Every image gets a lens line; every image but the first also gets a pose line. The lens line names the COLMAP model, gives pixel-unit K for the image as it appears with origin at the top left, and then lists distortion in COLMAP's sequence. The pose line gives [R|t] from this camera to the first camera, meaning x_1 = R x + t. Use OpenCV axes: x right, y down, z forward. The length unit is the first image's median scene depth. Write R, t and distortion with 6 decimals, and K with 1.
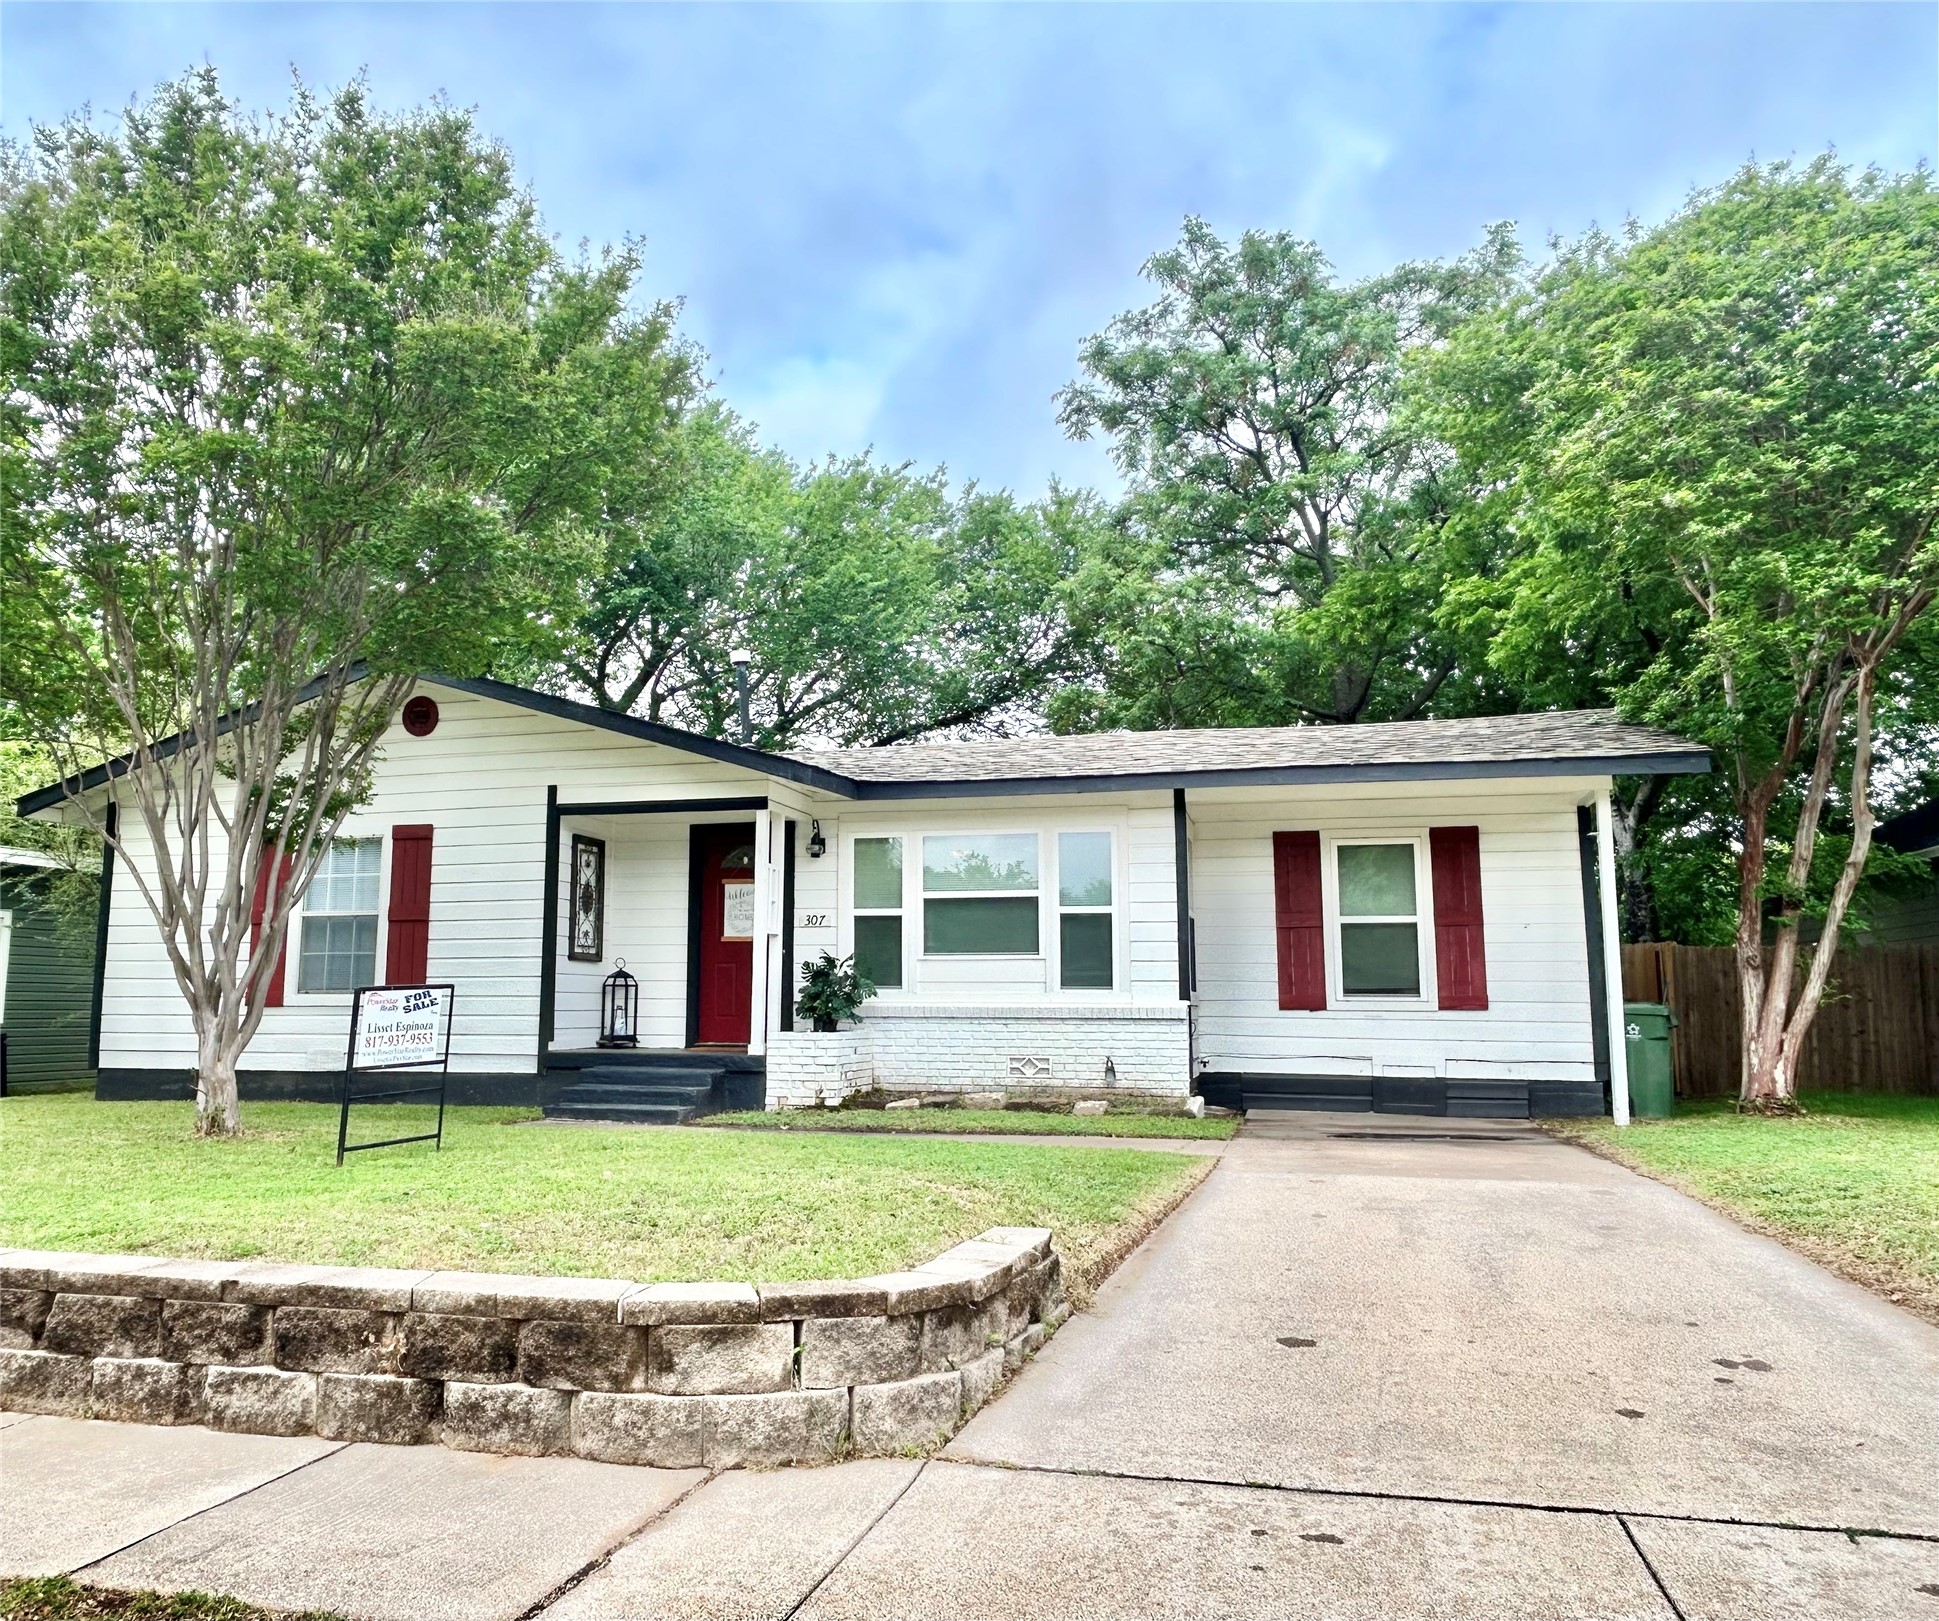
lens RADIAL K [[1485.3, 0, 883.5], [0, 1485.3, 807.0], [0, 0, 1]] dist [-0.001837, -0.000109]
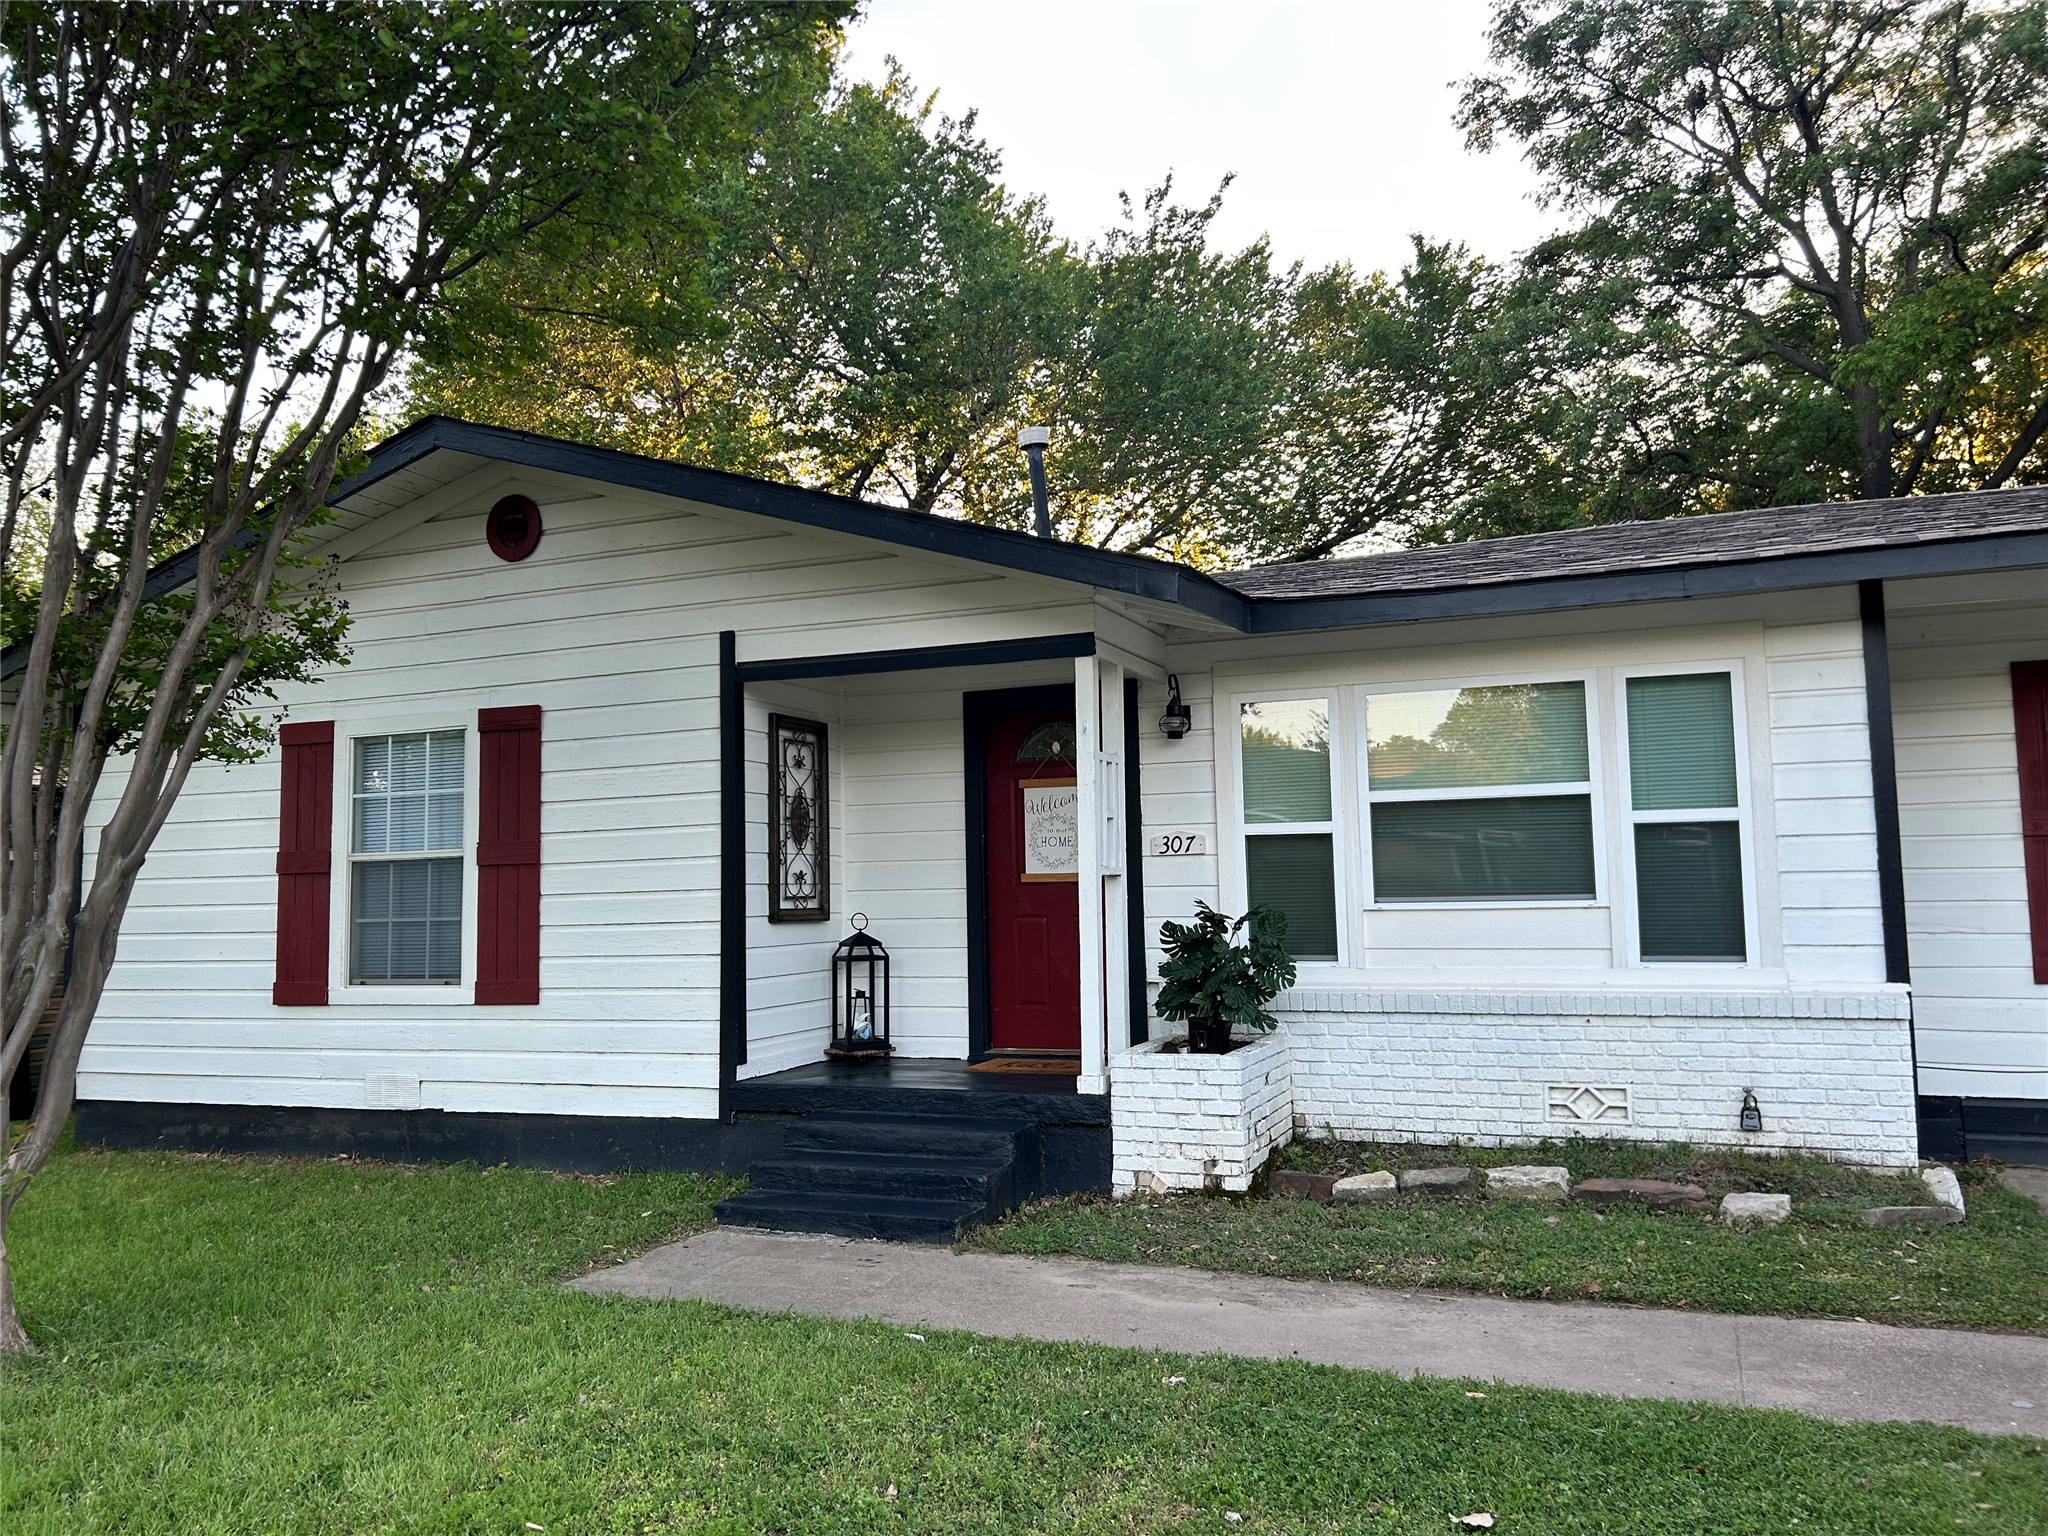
lens RADIAL K [[1534.3, 0, 1024.0], [0, 1534.3, 768.0], [0, 0, 1]] dist [0.515425, 0.000129]
pose [[0.994171, -0.032564, -0.102777, -0.042592], [0.037618, 0.998157, 0.047628, 0.014161], [0.101037, -0.051217, 0.993564, 0.383672]]
